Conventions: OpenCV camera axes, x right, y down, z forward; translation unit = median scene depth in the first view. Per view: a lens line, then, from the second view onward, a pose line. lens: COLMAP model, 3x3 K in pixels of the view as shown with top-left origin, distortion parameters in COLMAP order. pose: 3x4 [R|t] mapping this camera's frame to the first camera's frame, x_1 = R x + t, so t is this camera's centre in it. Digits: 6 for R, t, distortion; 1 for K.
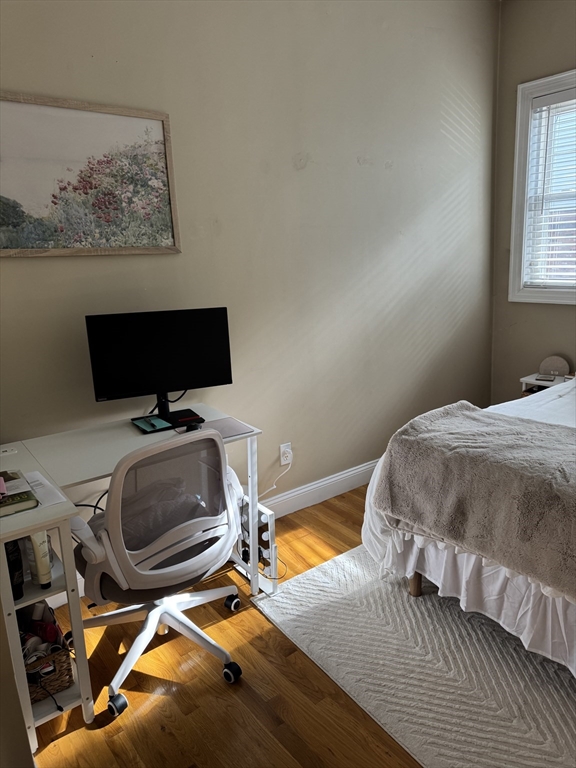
lens RADIAL K [[546.6, 0, 288.8], [0, 546.6, 386.6], [0, 0, 1]] dist [0.026994, -0.029373]
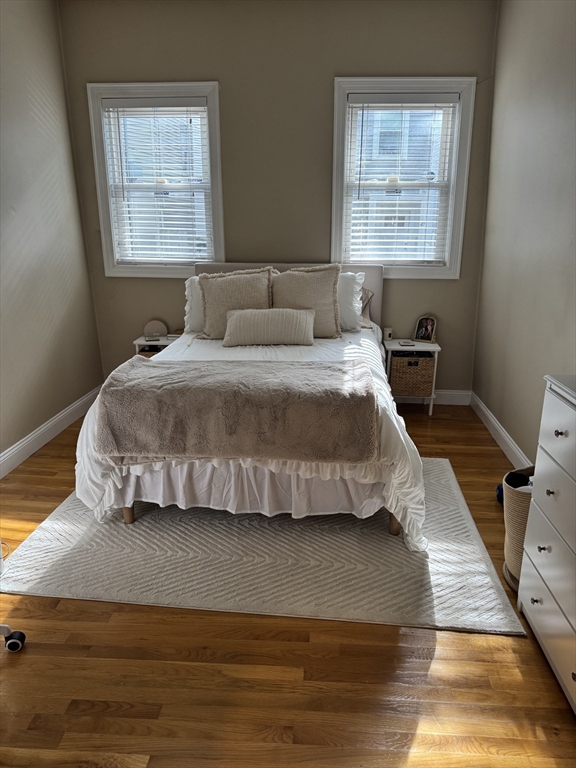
lens RADIAL K [[546.6, 0, 288.8], [0, 546.6, 386.6], [0, 0, 1]] dist [0.026994, -0.029373]
pose [[0.664664, -0.170172, 0.727505, -0.395928], [0.148621, 0.984371, 0.094473, 0.033929], [-0.732211, 0.045330, 0.679568, -0.074232]]
